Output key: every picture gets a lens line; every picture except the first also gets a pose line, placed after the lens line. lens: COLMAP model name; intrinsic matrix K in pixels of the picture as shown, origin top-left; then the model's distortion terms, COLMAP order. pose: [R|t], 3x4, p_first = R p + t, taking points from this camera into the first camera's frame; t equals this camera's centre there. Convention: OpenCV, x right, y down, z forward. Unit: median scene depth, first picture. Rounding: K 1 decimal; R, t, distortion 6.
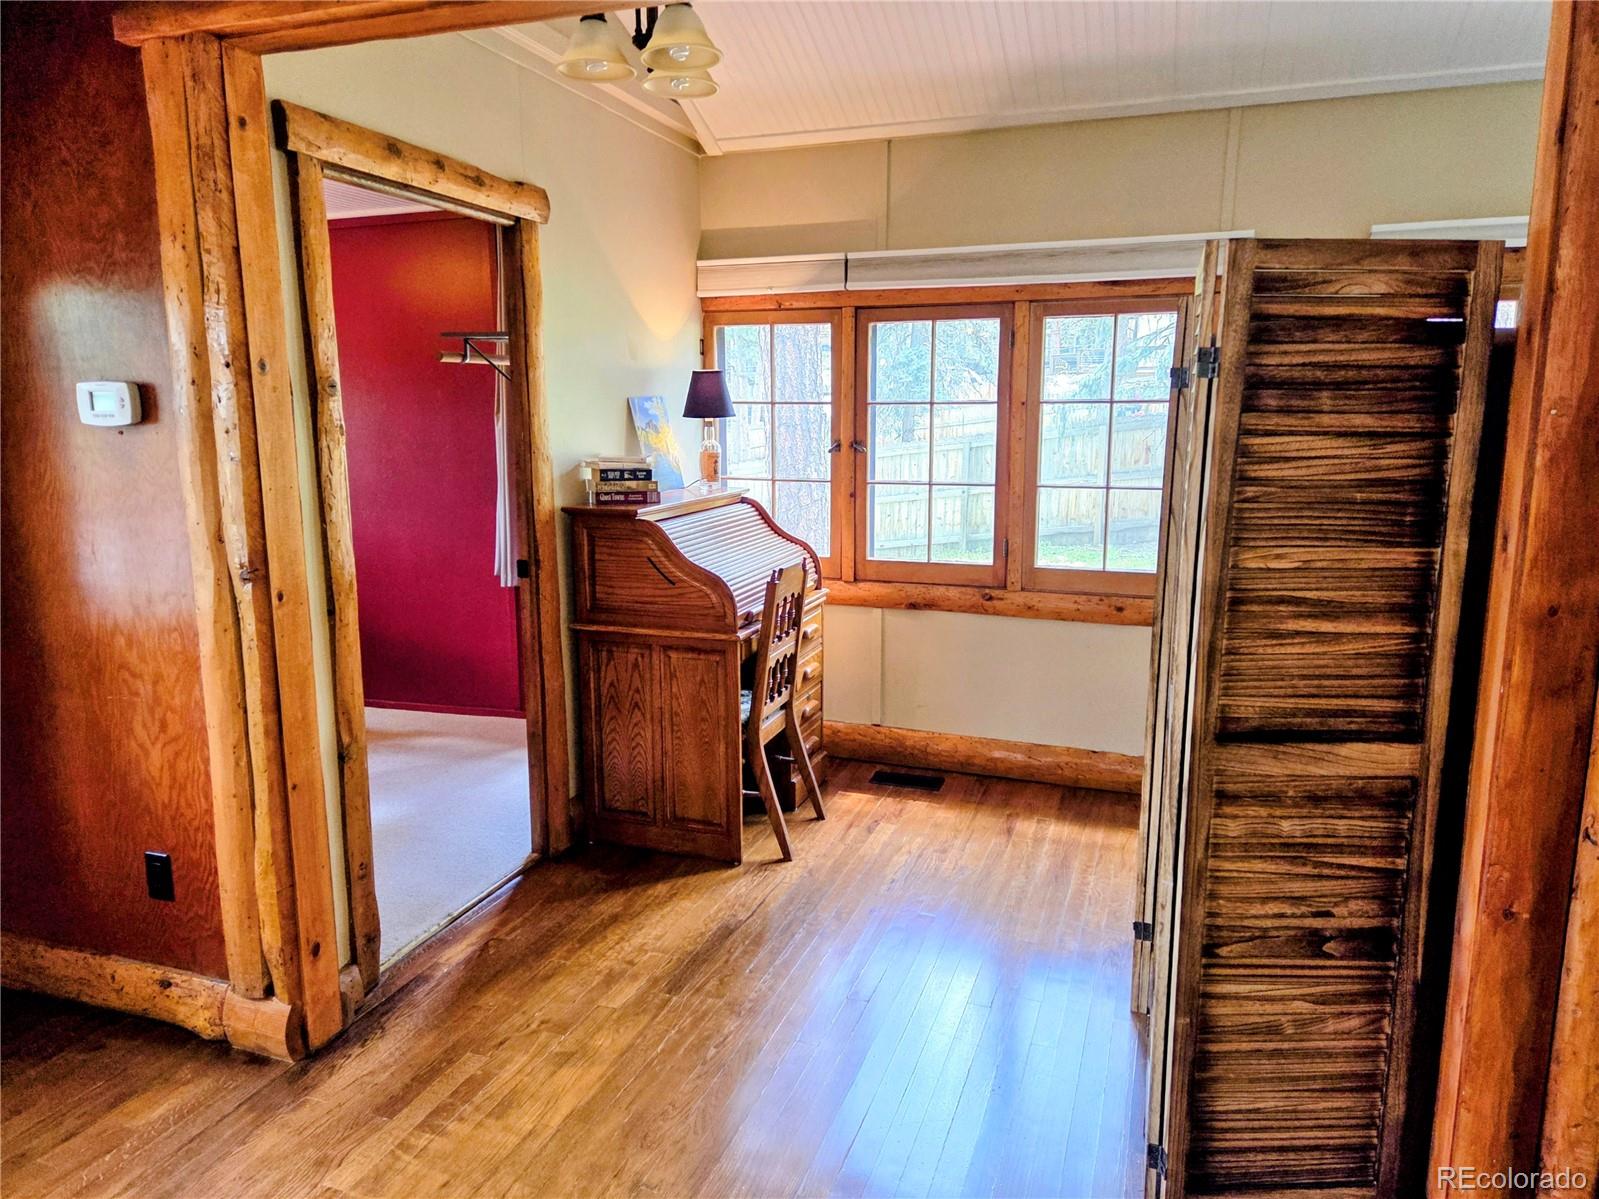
lens RADIAL K [[1075.9, 0, 799.1], [0, 1075.9, 585.4], [0, 0, 1]] dist [0.057383, -0.033362]
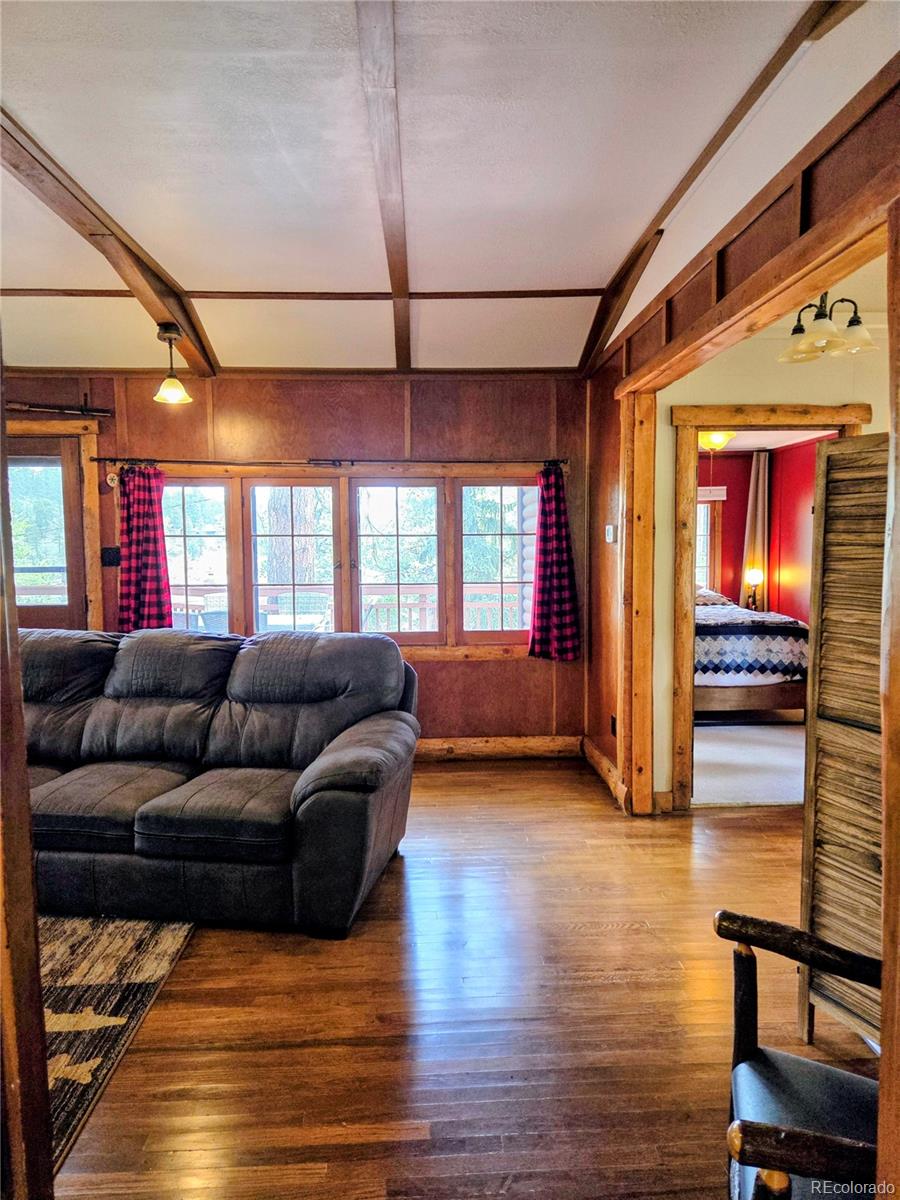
lens RADIAL K [[807.4, 0, 453.7], [0, 807.4, 601.9], [0, 0, 1]] dist [0.057383, -0.033362]
pose [[0.375263, 0.070626, -0.924224, 1.327693], [-0.143791, 0.989458, 0.017228, 0.019146], [0.915697, 0.126430, 0.381462, -0.067406]]
